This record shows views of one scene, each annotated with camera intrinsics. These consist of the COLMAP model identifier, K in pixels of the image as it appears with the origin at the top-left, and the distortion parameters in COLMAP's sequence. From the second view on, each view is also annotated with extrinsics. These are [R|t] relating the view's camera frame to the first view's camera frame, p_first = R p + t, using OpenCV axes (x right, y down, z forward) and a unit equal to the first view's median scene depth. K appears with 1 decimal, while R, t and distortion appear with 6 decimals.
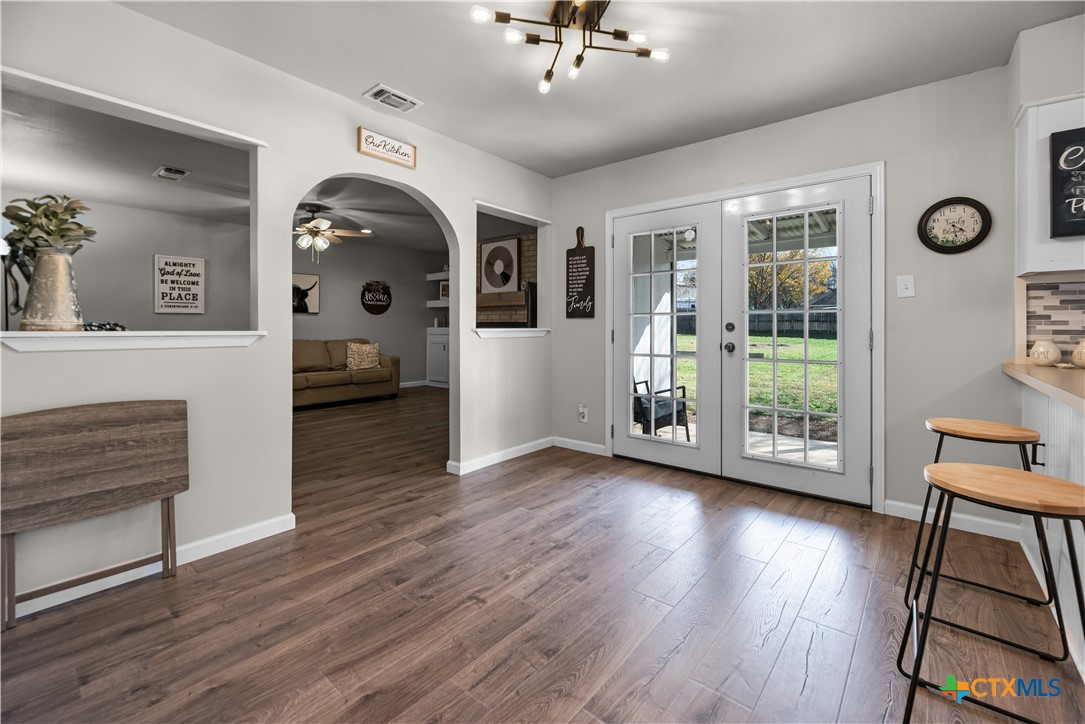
lens RADIAL K [[364.0, 0, 426.7], [0, 364.0, 328.4], [0, 0, 1]] dist [-0.000385, -0.000052]
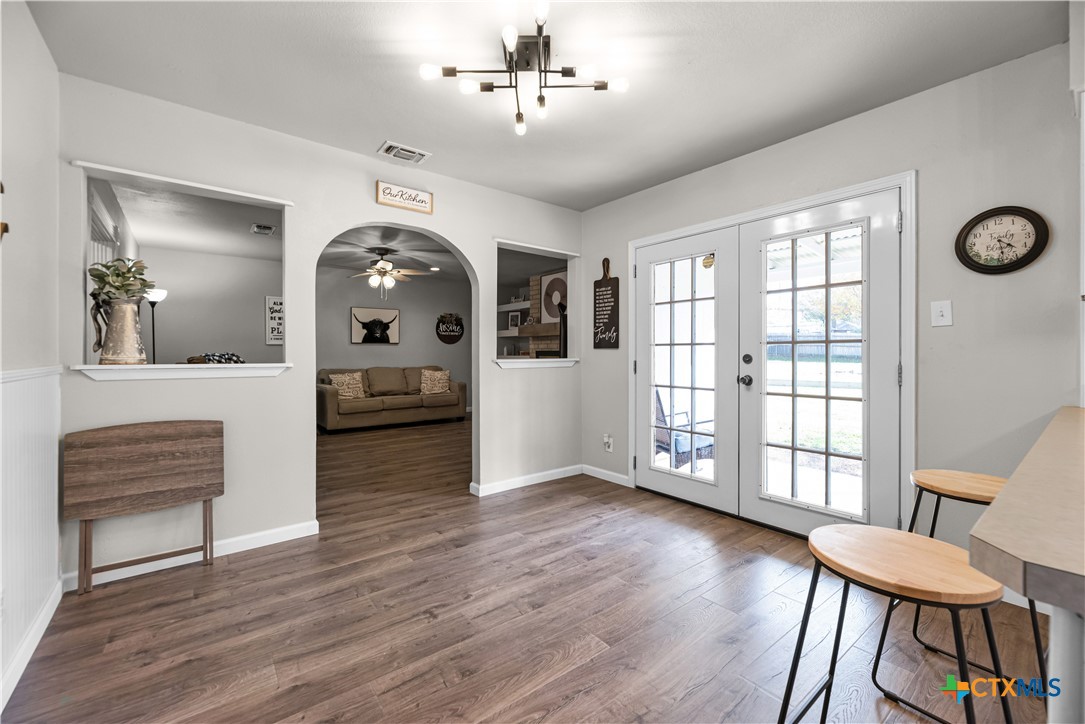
lens RADIAL K [[335.2, 0, 447.3], [0, 335.2, 357.0], [0, 0, 1]] dist [-0.000973, -0.000170]
pose [[0.986478, -0.002784, -0.163868, 0.274166], [0.003136, 0.999993, 0.001891, -0.016216], [0.163862, -0.002380, 0.986480, 0.022154]]
